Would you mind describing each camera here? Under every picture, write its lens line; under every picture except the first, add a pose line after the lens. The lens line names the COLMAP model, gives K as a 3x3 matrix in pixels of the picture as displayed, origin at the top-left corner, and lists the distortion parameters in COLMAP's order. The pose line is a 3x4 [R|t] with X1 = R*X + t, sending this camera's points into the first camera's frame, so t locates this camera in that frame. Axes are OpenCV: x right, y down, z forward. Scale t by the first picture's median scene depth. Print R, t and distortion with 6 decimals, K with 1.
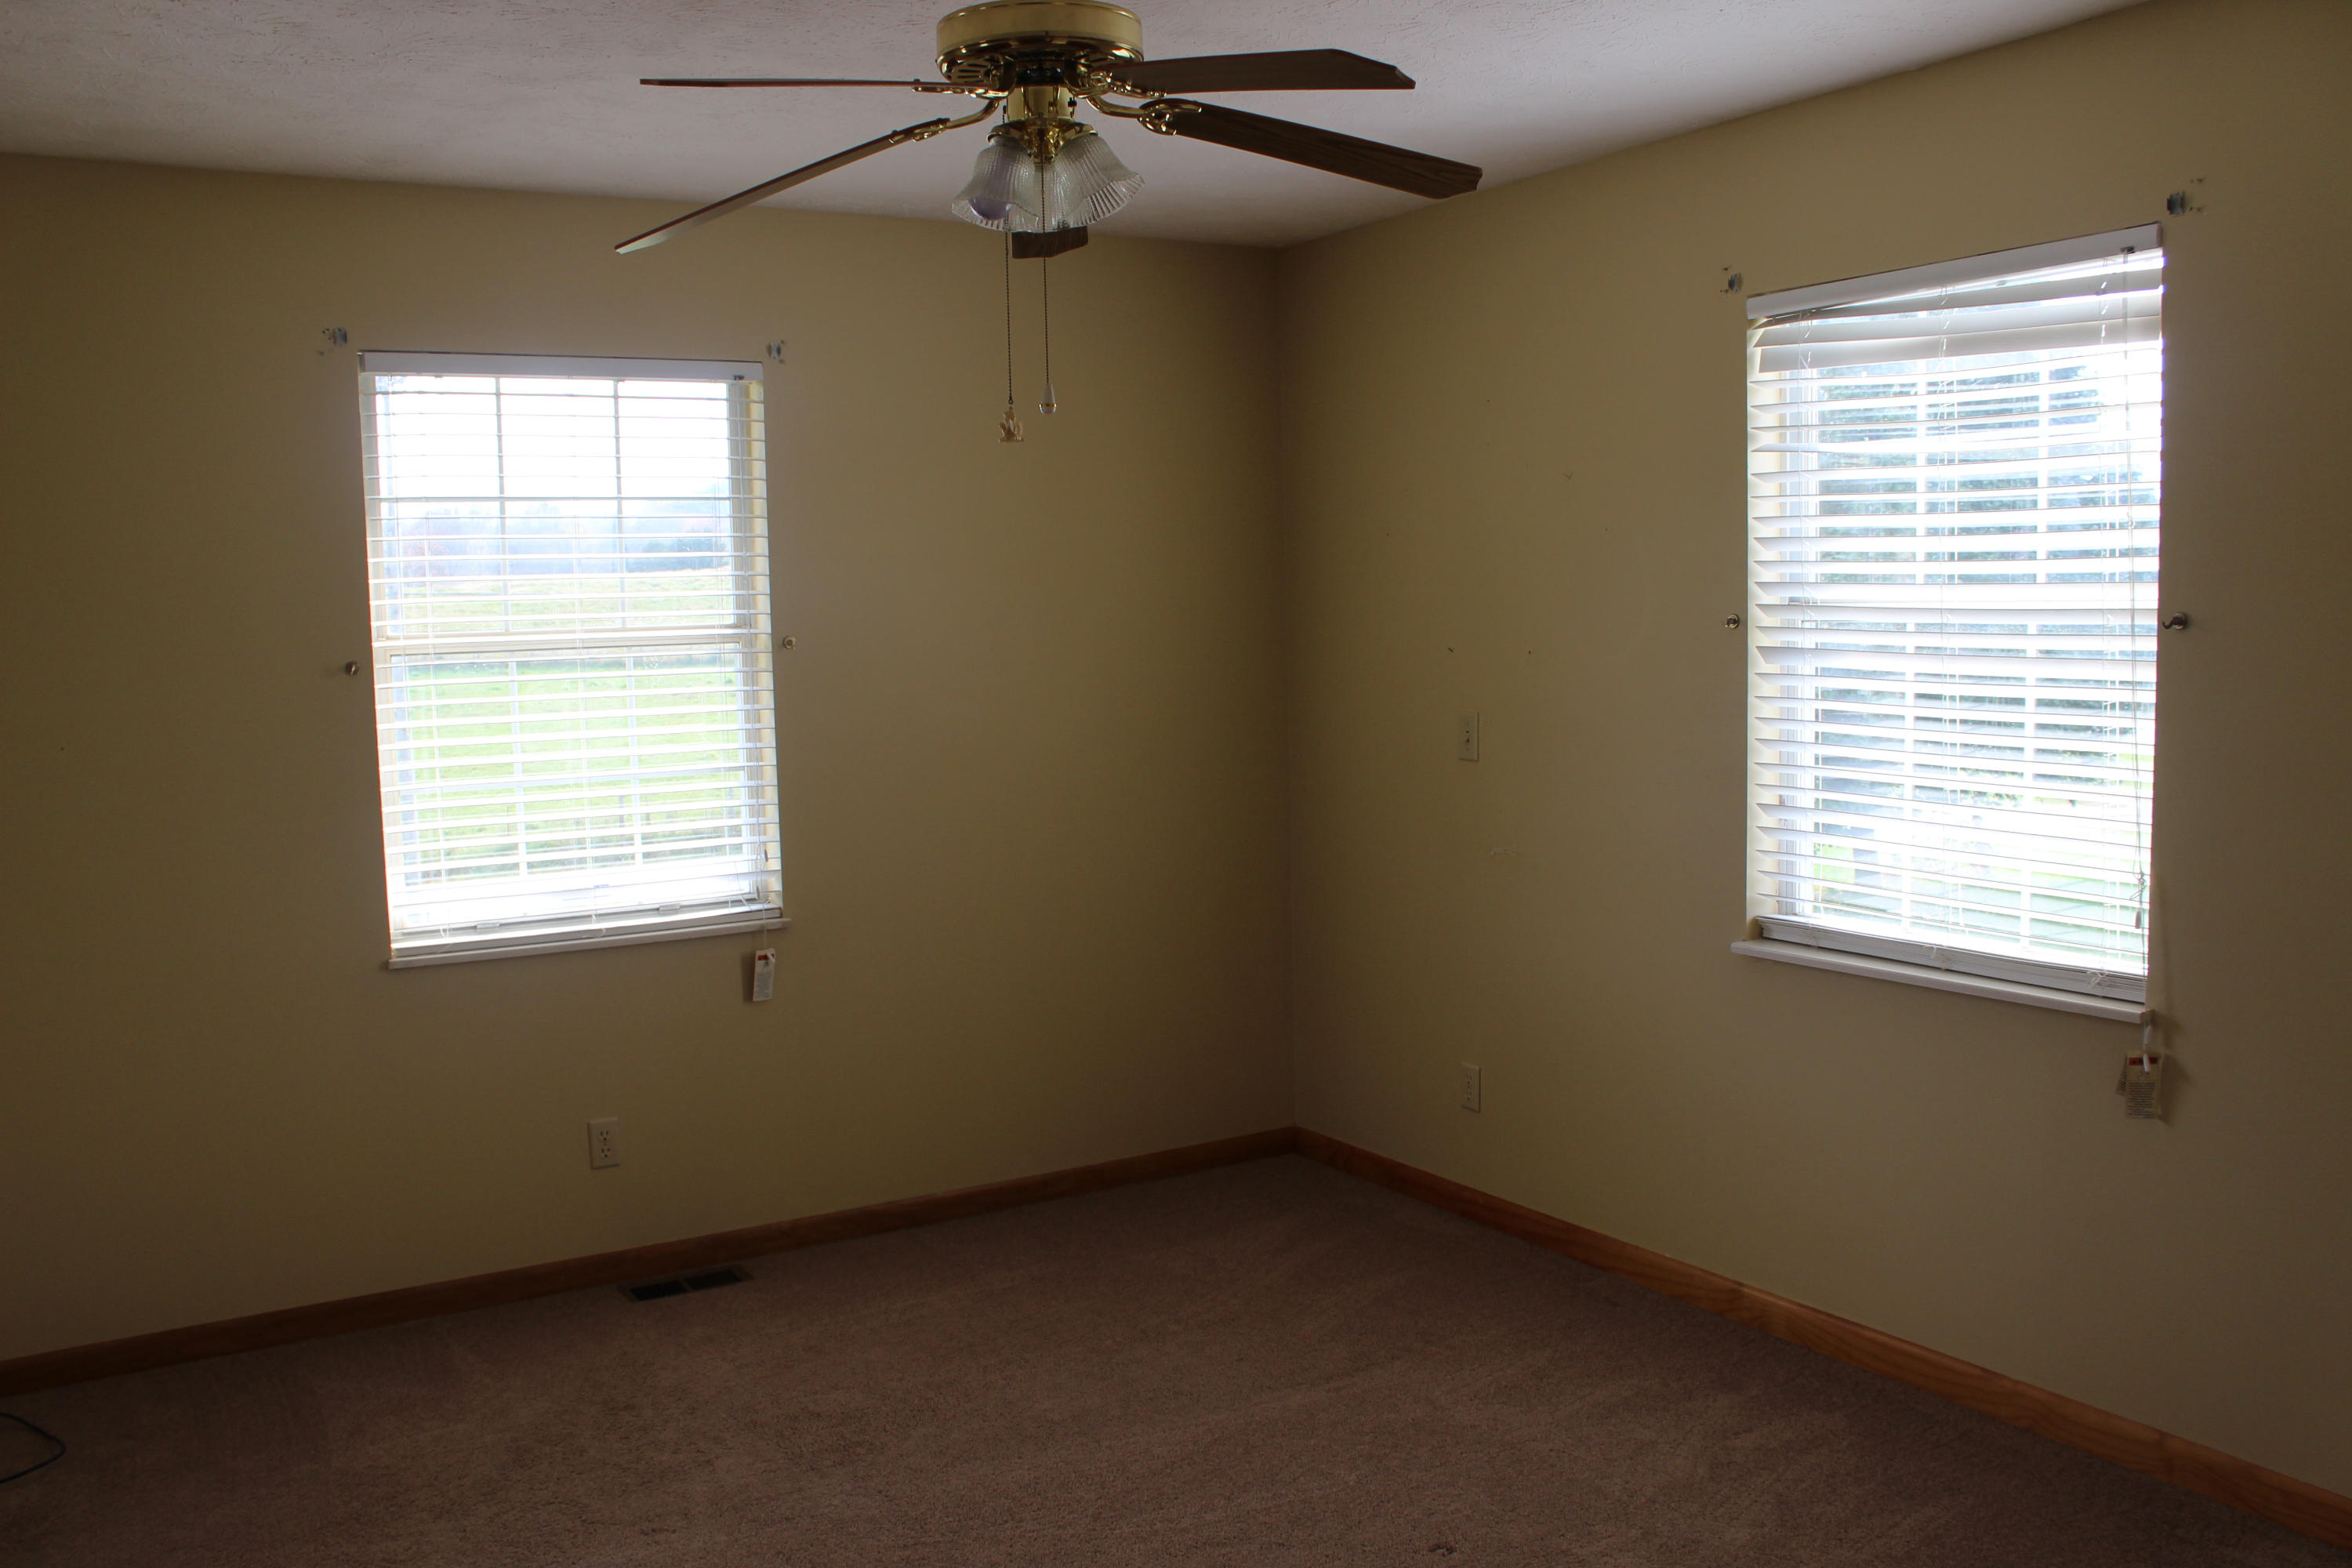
lens RADIAL K [[2014.0, 0, 1189.1], [0, 2014.0, 794.8], [0, 0, 1]] dist [-0.163023, 0.158878]
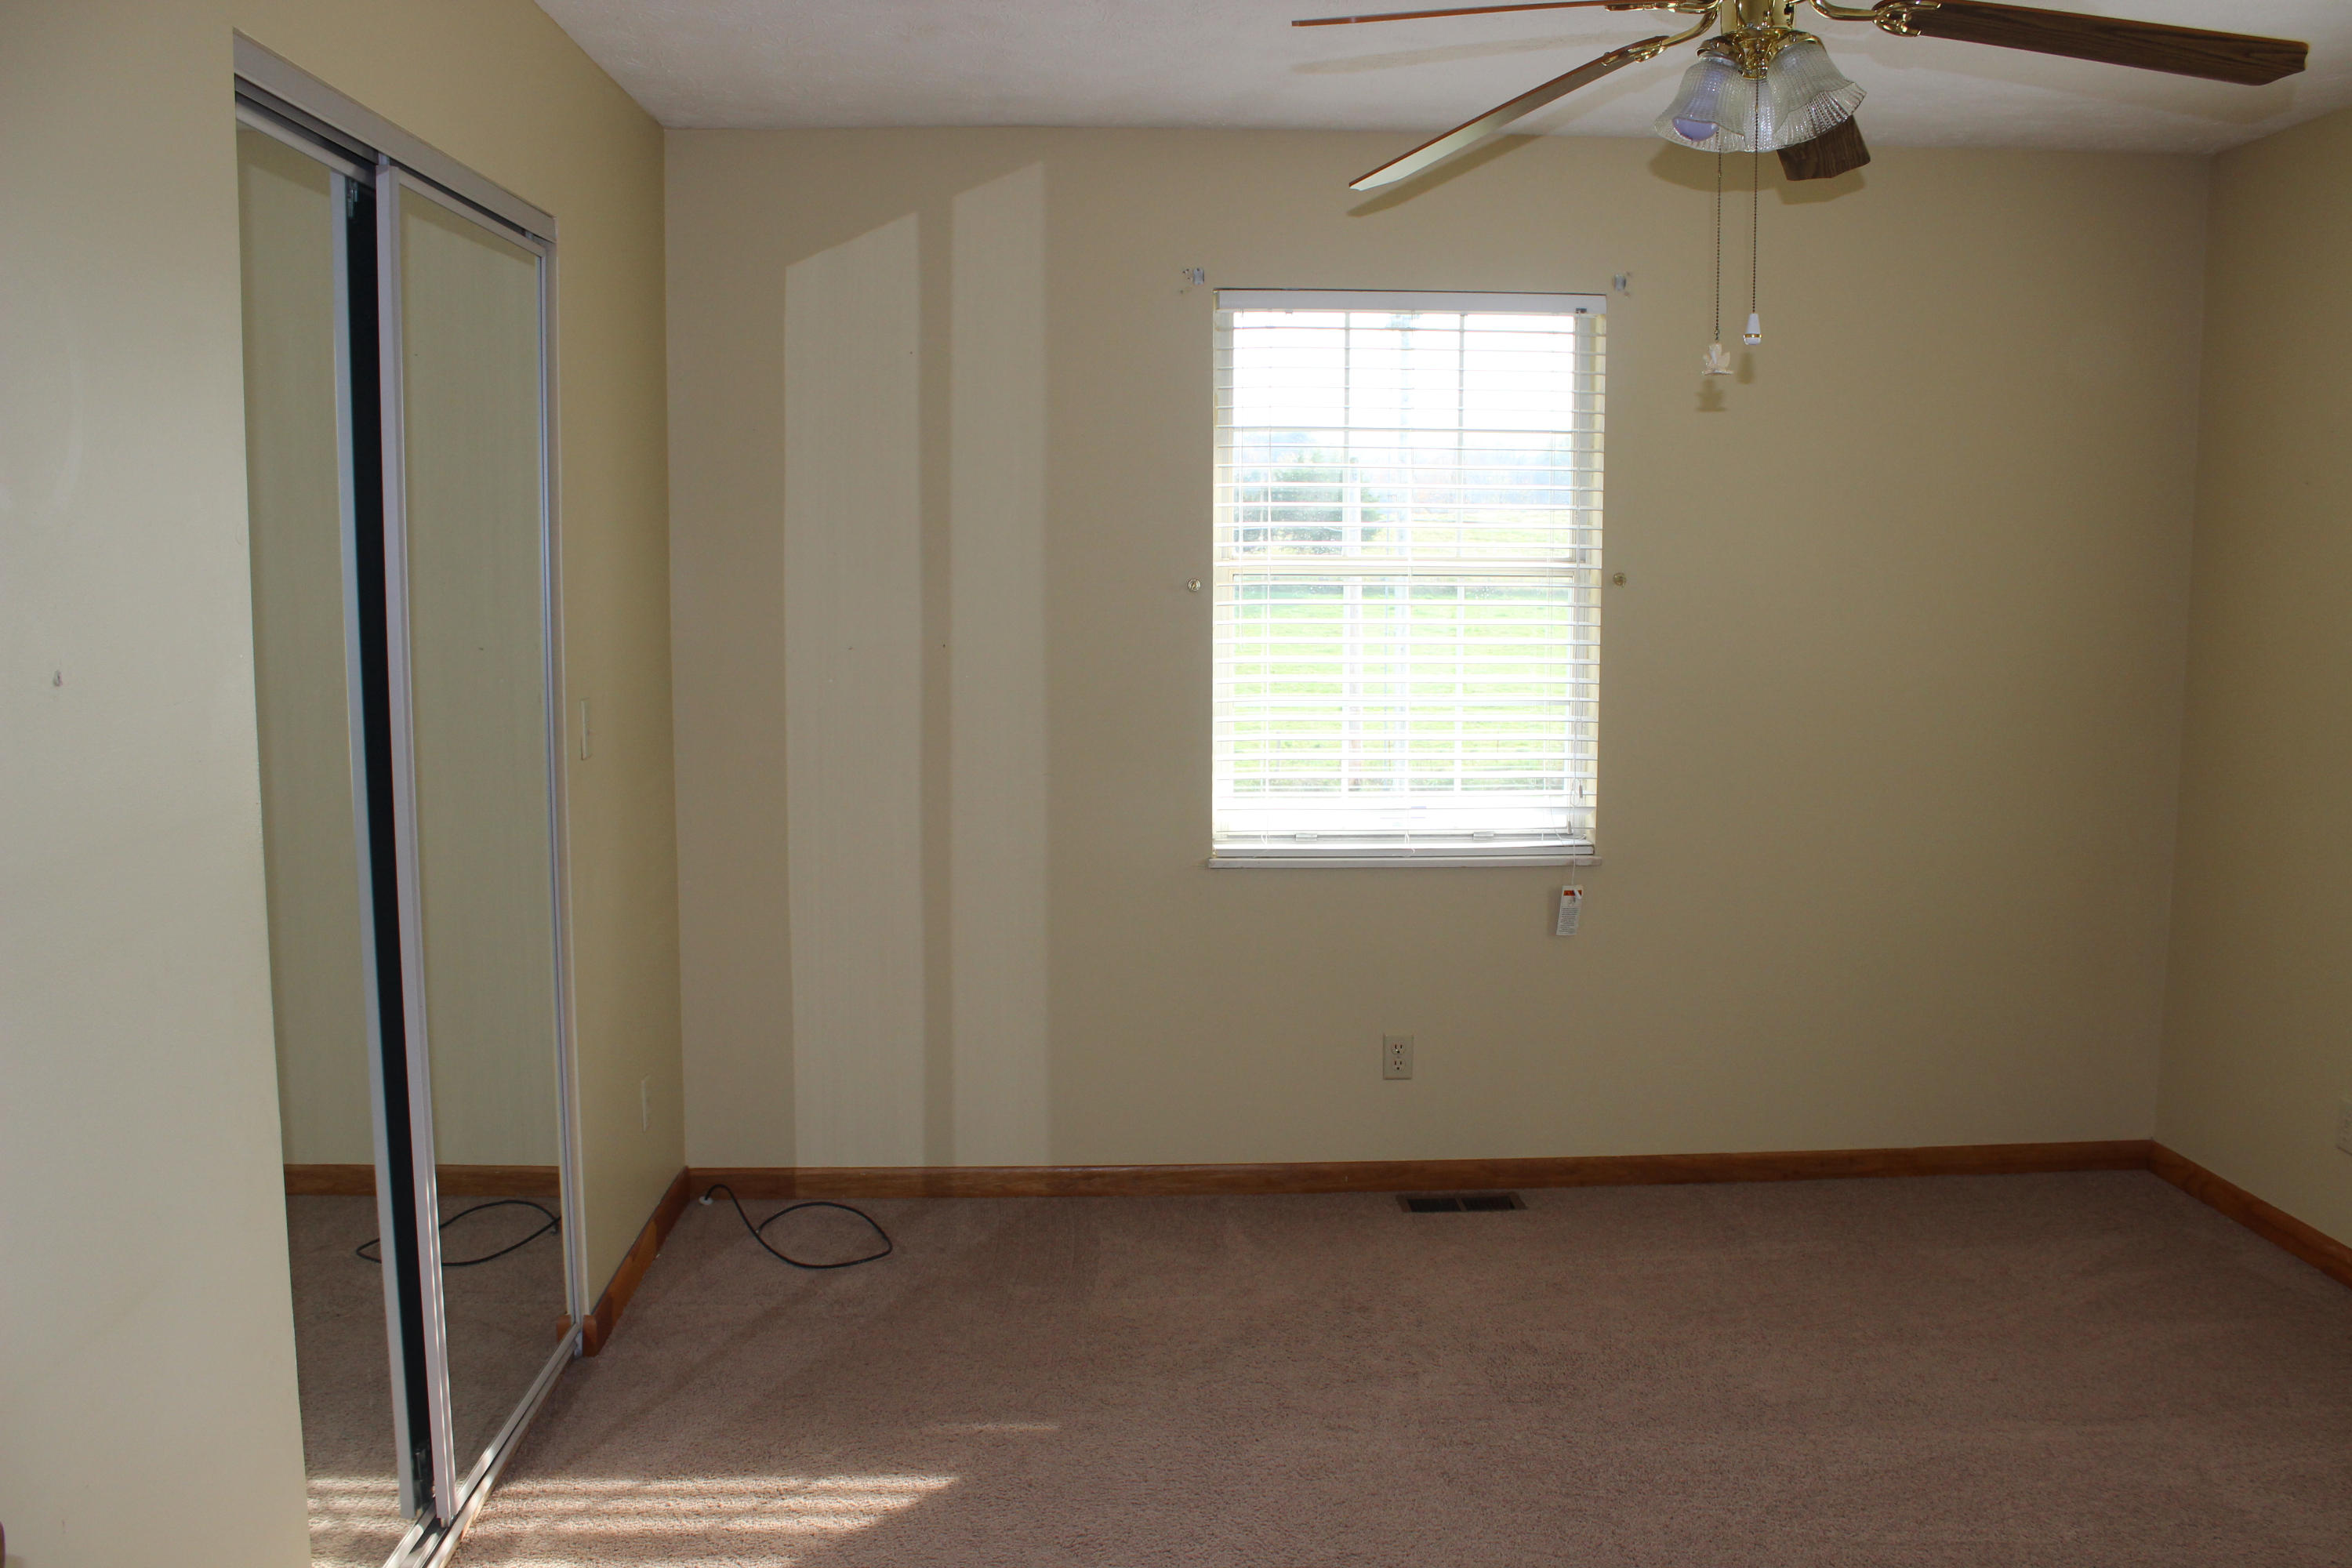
lens RADIAL K [[2014.0, 0, 1189.1], [0, 2014.0, 794.8], [0, 0, 1]] dist [-0.163023, 0.158878]
pose [[0.874390, 0.083371, -0.478007, 0.097778], [-0.068309, 0.996468, 0.048844, -0.003475], [0.480391, -0.010056, 0.876997, 0.030879]]
